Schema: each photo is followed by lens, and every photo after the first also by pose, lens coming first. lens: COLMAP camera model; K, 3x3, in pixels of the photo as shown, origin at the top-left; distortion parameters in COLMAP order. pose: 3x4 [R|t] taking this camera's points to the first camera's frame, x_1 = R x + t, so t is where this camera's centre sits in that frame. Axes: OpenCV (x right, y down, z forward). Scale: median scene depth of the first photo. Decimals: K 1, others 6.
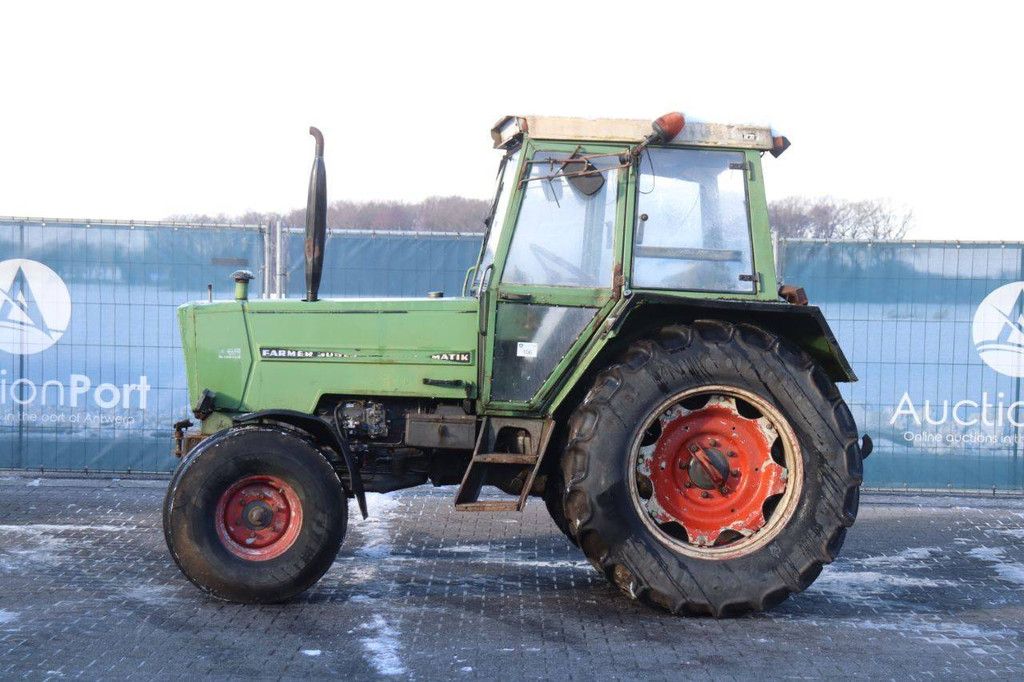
lens RADIAL K [[2258.3, 0, 501.9], [0, 2258.3, 340.9], [0, 0, 1]] dist [0.404711, 0.017346]
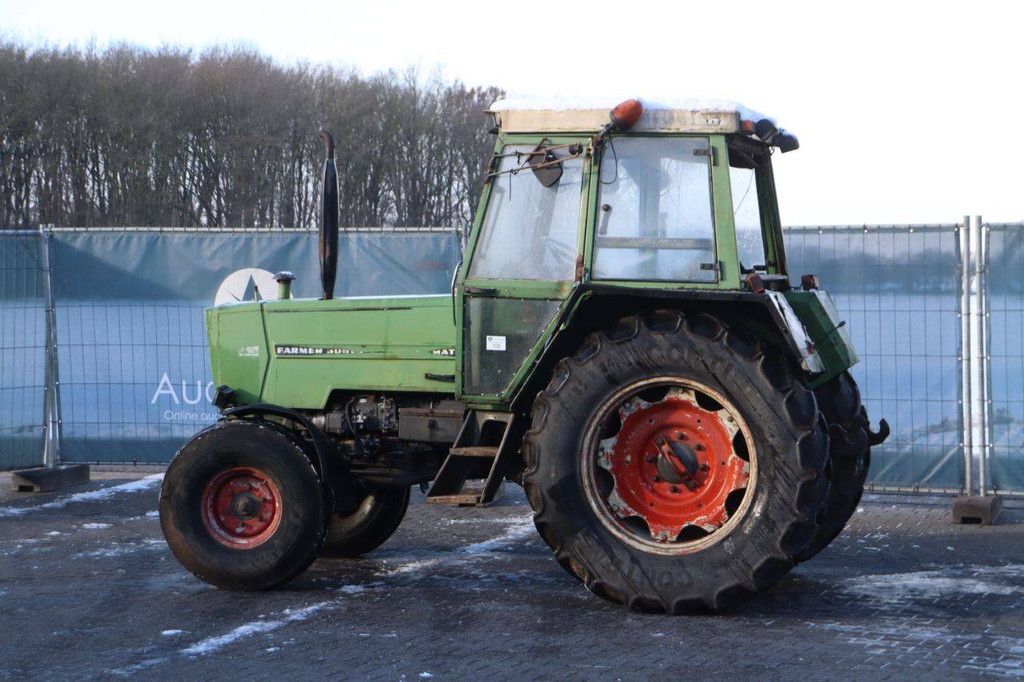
lens RADIAL K [[2417.9, 0, 512.0], [0, 2417.9, 341.0], [0, 0, 1]] dist [0.483918, 0.098485]
pose [[0.936376, -0.014340, -0.350705, 0.394454], [0.012192, 0.999891, -0.008331, 0.011854], [0.350786, 0.003525, 0.936449, -0.003998]]
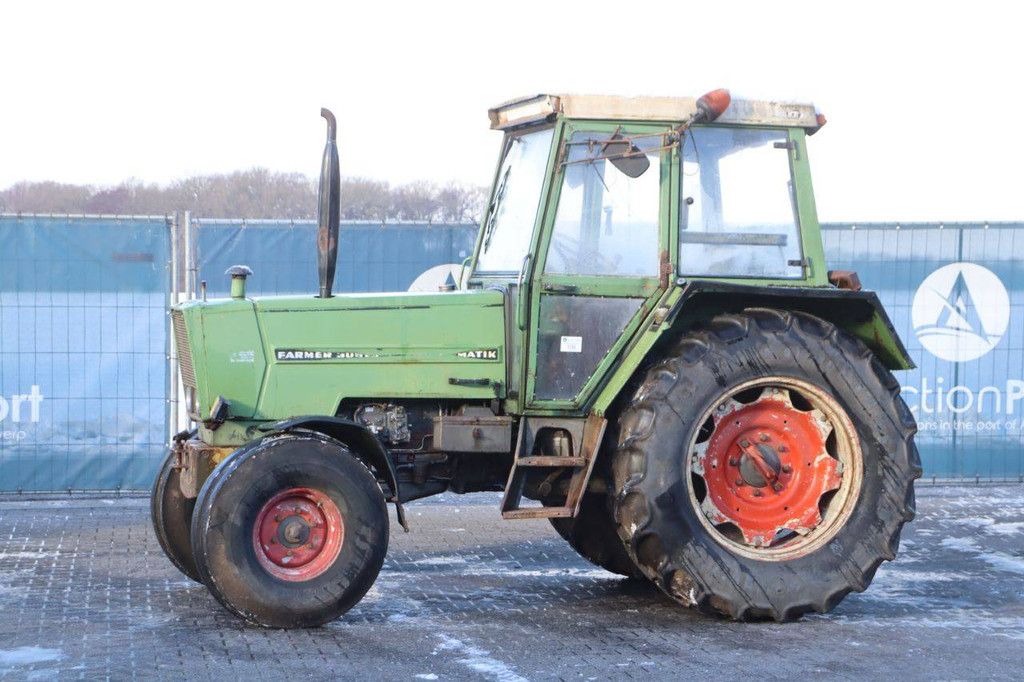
lens RADIAL K [[2417.9, 0, 512.0], [0, 2417.9, 341.0], [0, 0, 1]] dist [0.483918, 0.098485]
pose [[0.985656, -0.024450, 0.166986, -0.180279], [0.024077, 0.999701, 0.004260, -0.002373], [-0.167040, -0.000179, 0.985950, 0.015707]]
